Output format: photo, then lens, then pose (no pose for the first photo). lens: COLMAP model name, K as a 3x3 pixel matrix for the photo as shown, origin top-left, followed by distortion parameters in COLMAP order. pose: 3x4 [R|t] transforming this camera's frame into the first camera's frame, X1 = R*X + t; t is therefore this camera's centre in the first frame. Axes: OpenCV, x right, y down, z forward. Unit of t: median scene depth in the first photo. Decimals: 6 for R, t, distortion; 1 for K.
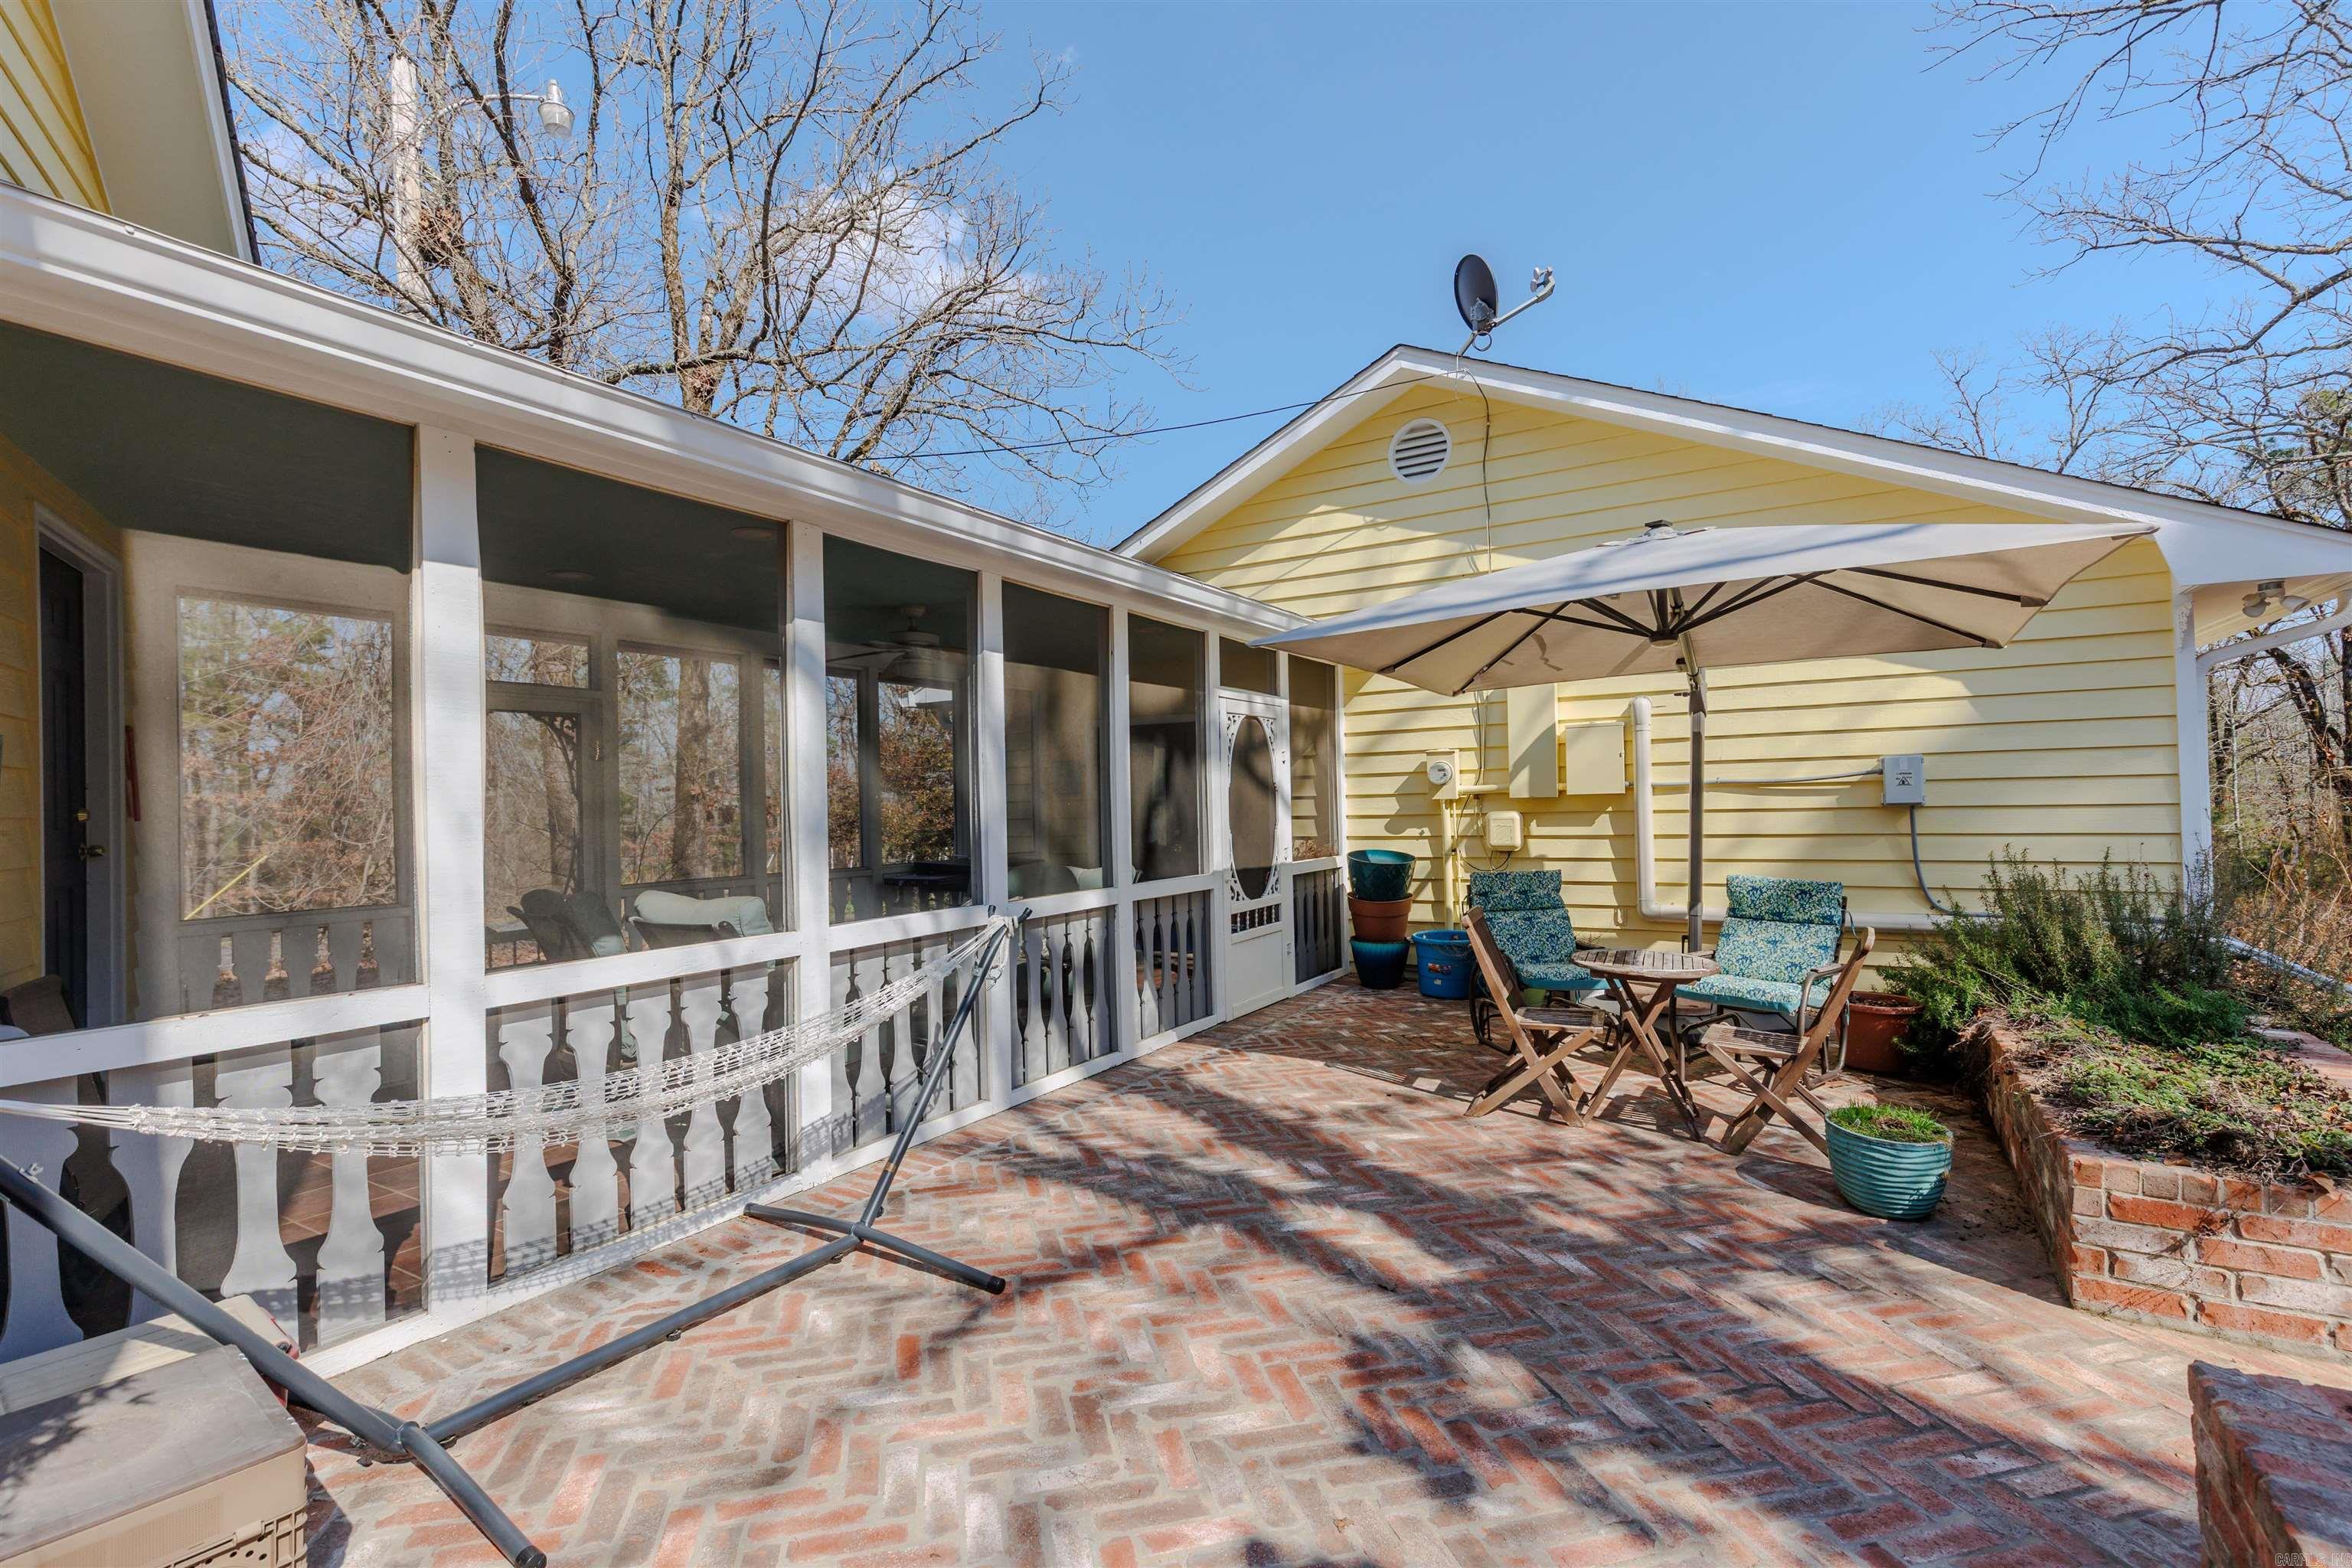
lens RADIAL K [[1040.1, 0, 1177.2], [0, 1040.1, 790.6], [0, 0, 1]] dist [-0.003759, -0.000379]
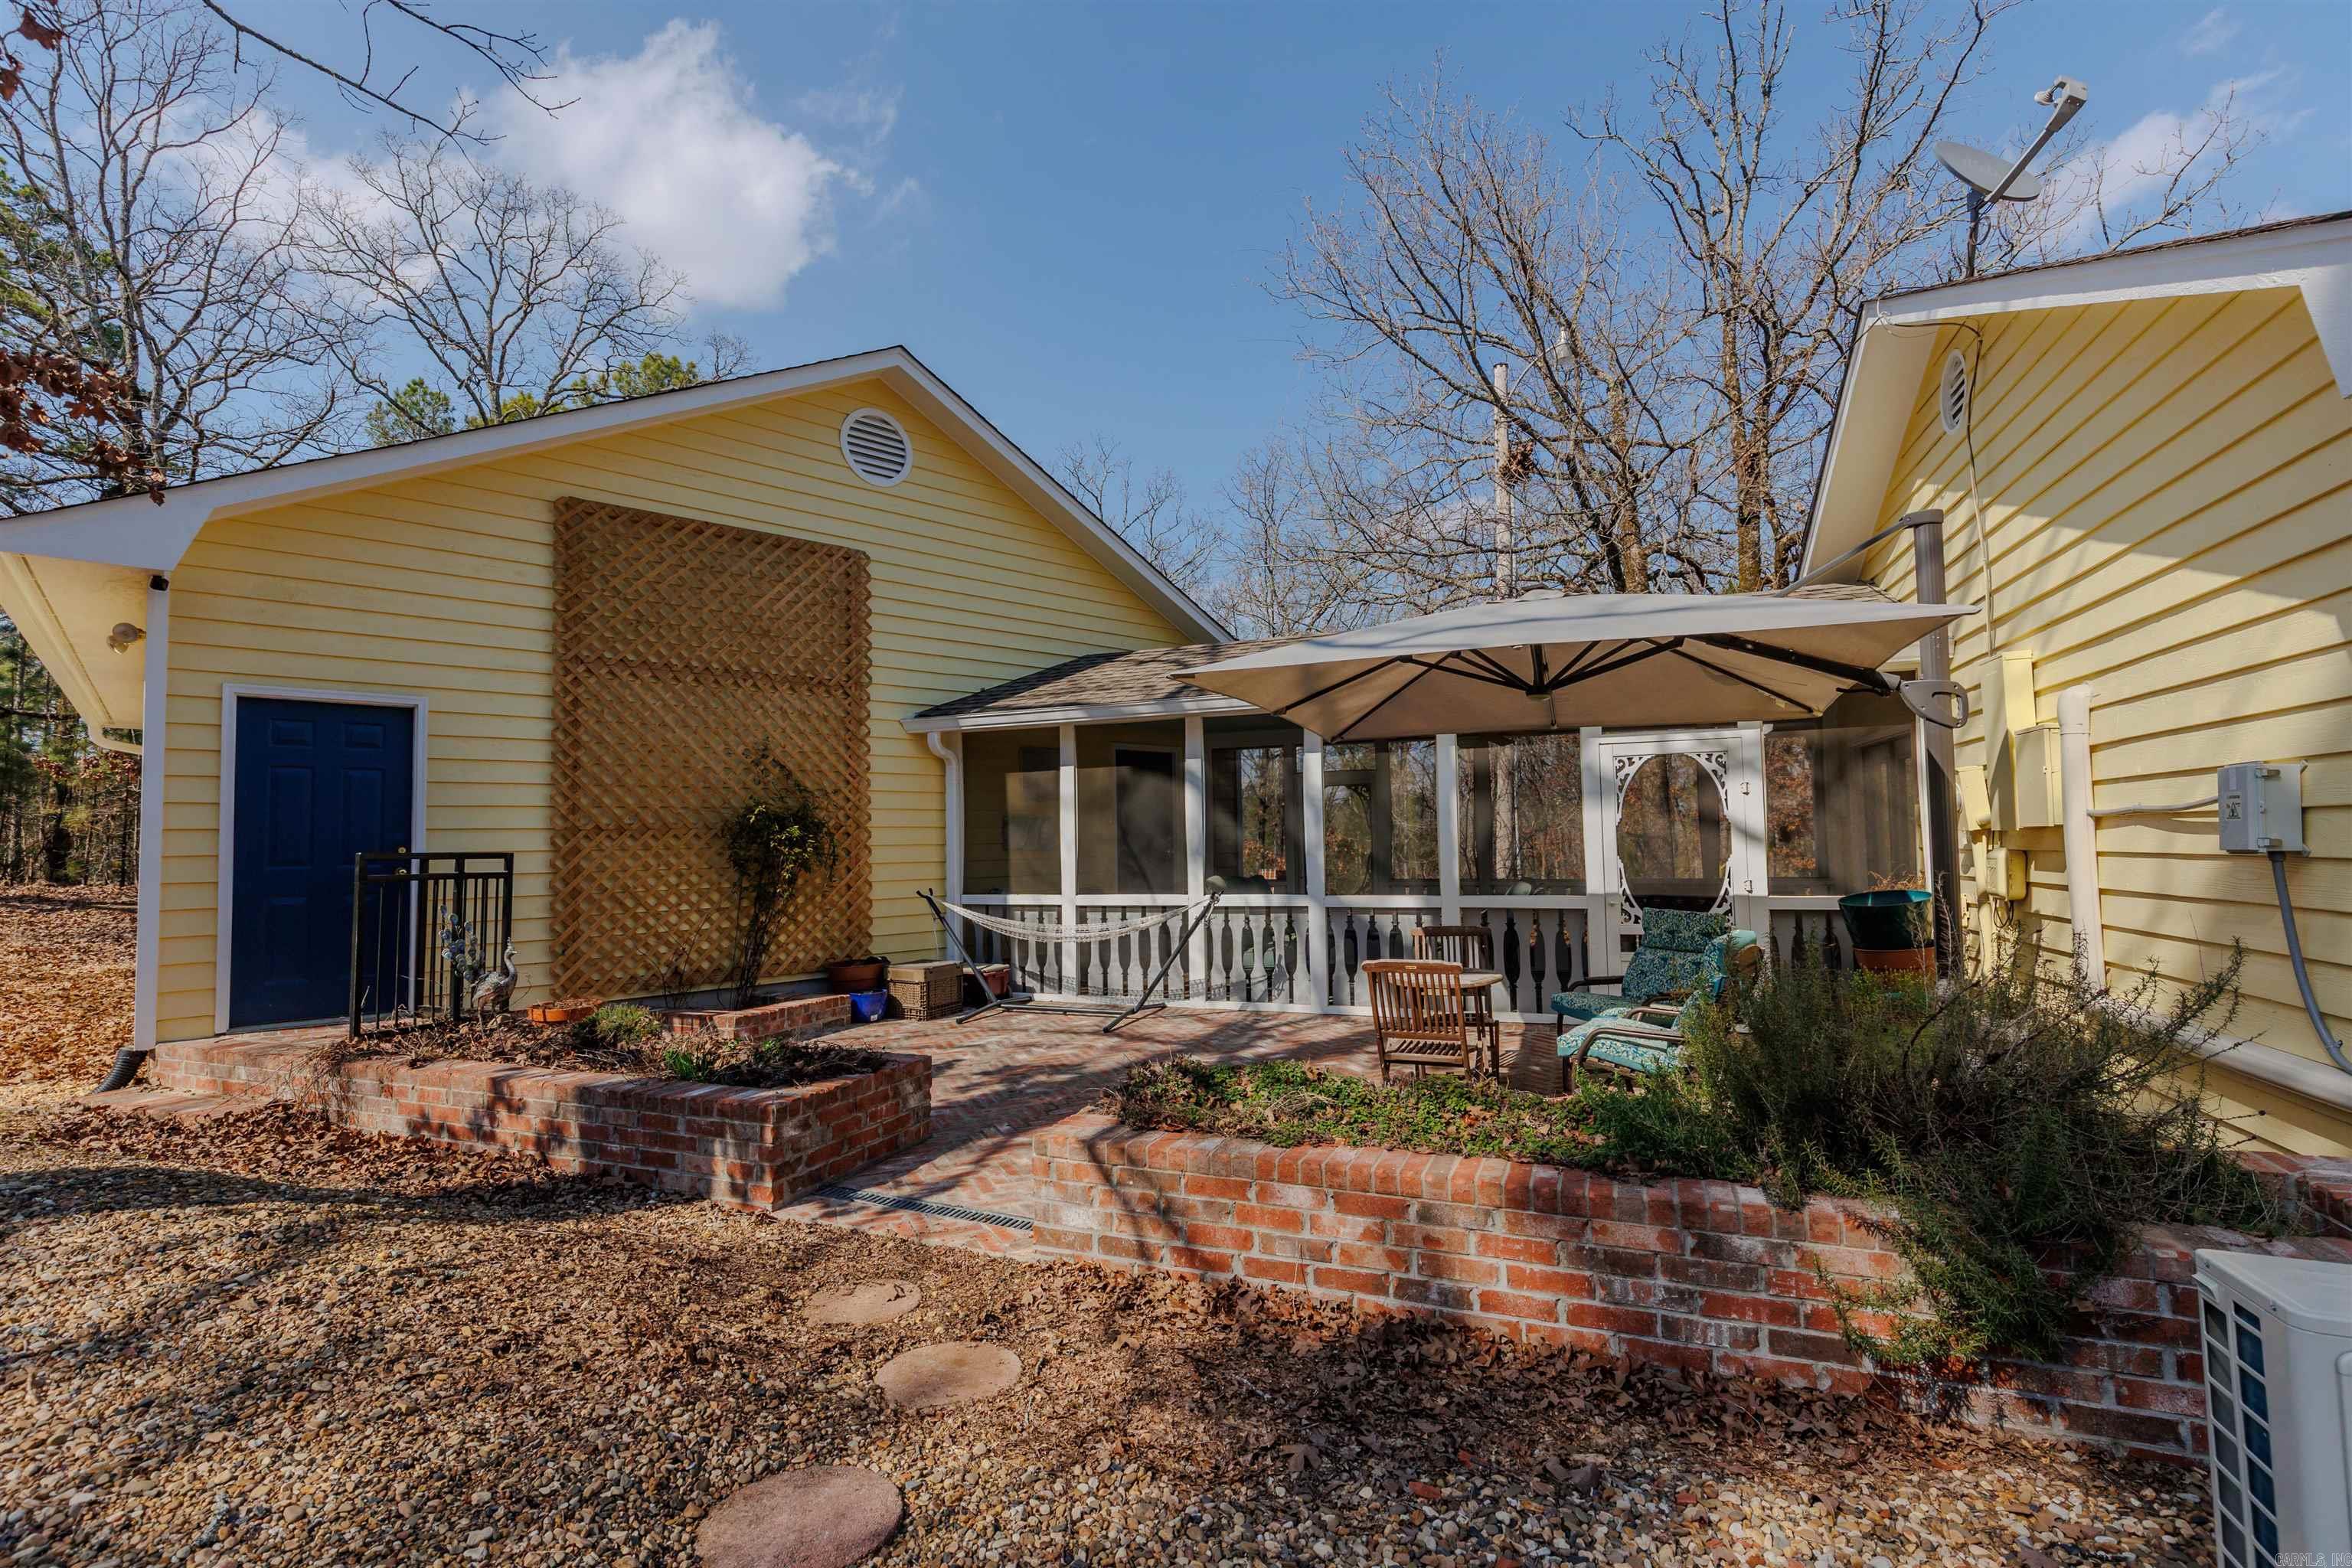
lens RADIAL K [[1040.1, 0, 1179.6], [0, 1040.1, 778.1], [0, 0, 1]] dist [-0.003759, -0.000379]
pose [[0.186051, -0.046273, -0.981450, 1.670021], [0.021583, 0.998842, -0.043001, -0.021646], [0.982303, -0.013183, 0.186834, 0.495105]]
